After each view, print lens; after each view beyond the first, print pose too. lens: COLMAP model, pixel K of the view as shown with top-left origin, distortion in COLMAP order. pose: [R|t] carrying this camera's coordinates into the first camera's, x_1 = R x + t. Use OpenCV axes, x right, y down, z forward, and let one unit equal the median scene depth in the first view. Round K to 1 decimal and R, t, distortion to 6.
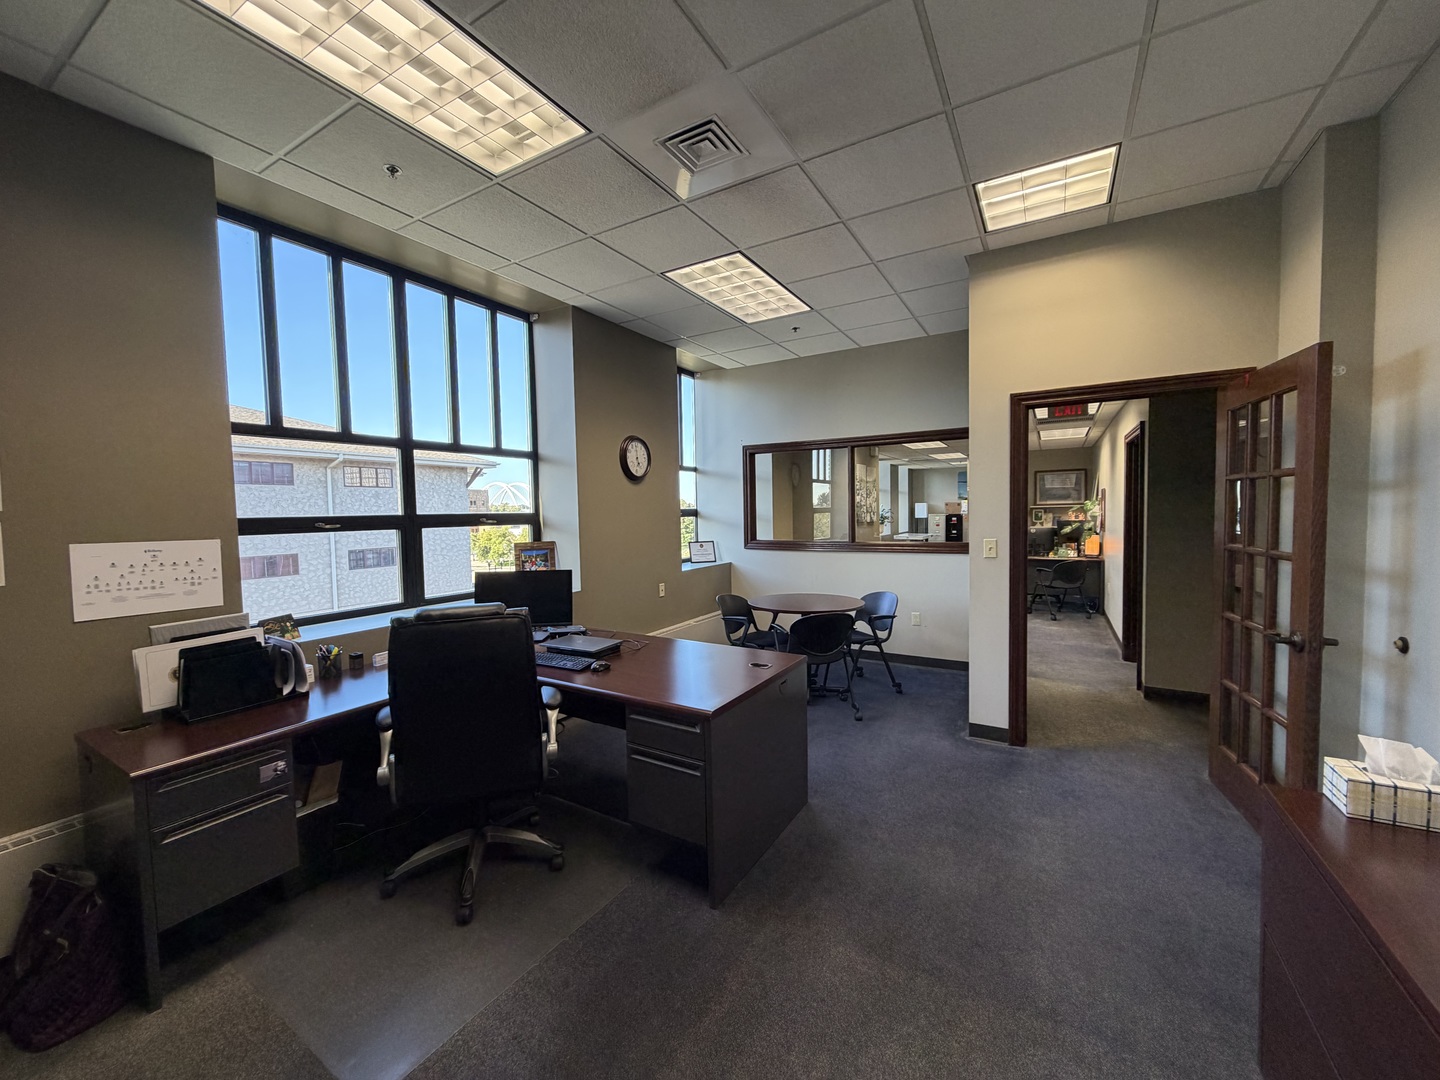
lens RADIAL K [[571.7, 0, 713.9], [0, 571.7, 538.3], [0, 0, 1]] dist [-0.001945, 0.000488]
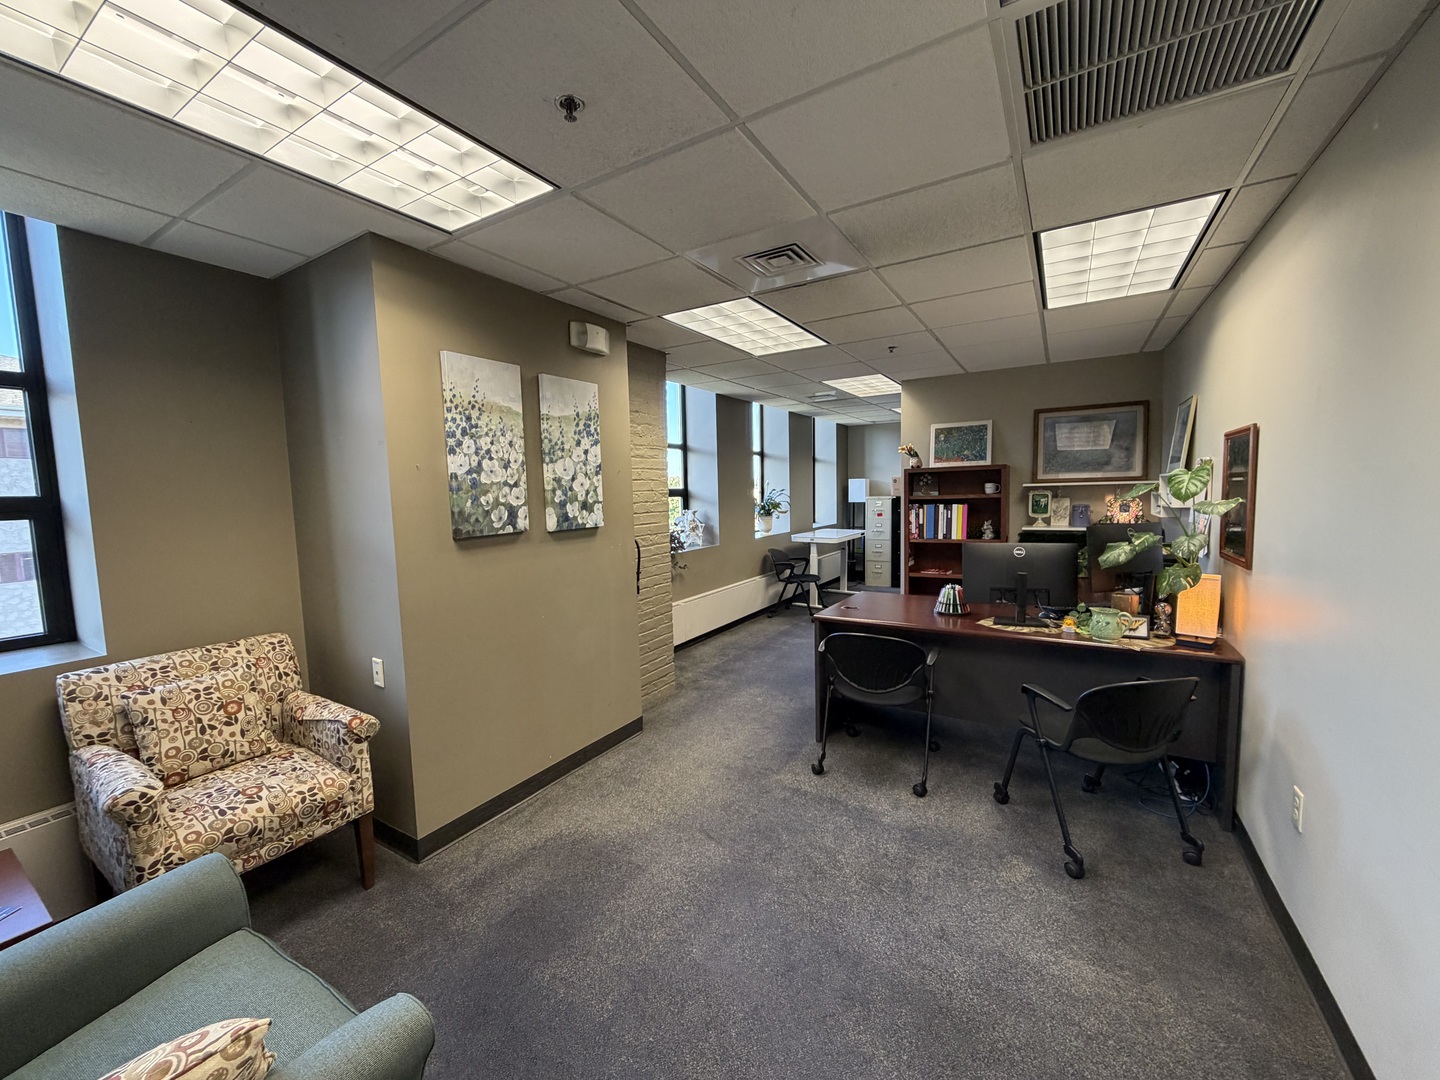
lens RADIAL K [[571.7, 0, 718.3], [0, 571.7, 536.0], [0, 0, 1]] dist [-0.001945, 0.000488]
pose [[0.999916, -0.002033, -0.012824, 0.308173], [0.002460, 0.999441, 0.033345, -0.029157], [0.012750, -0.033374, 0.999362, 0.525256]]
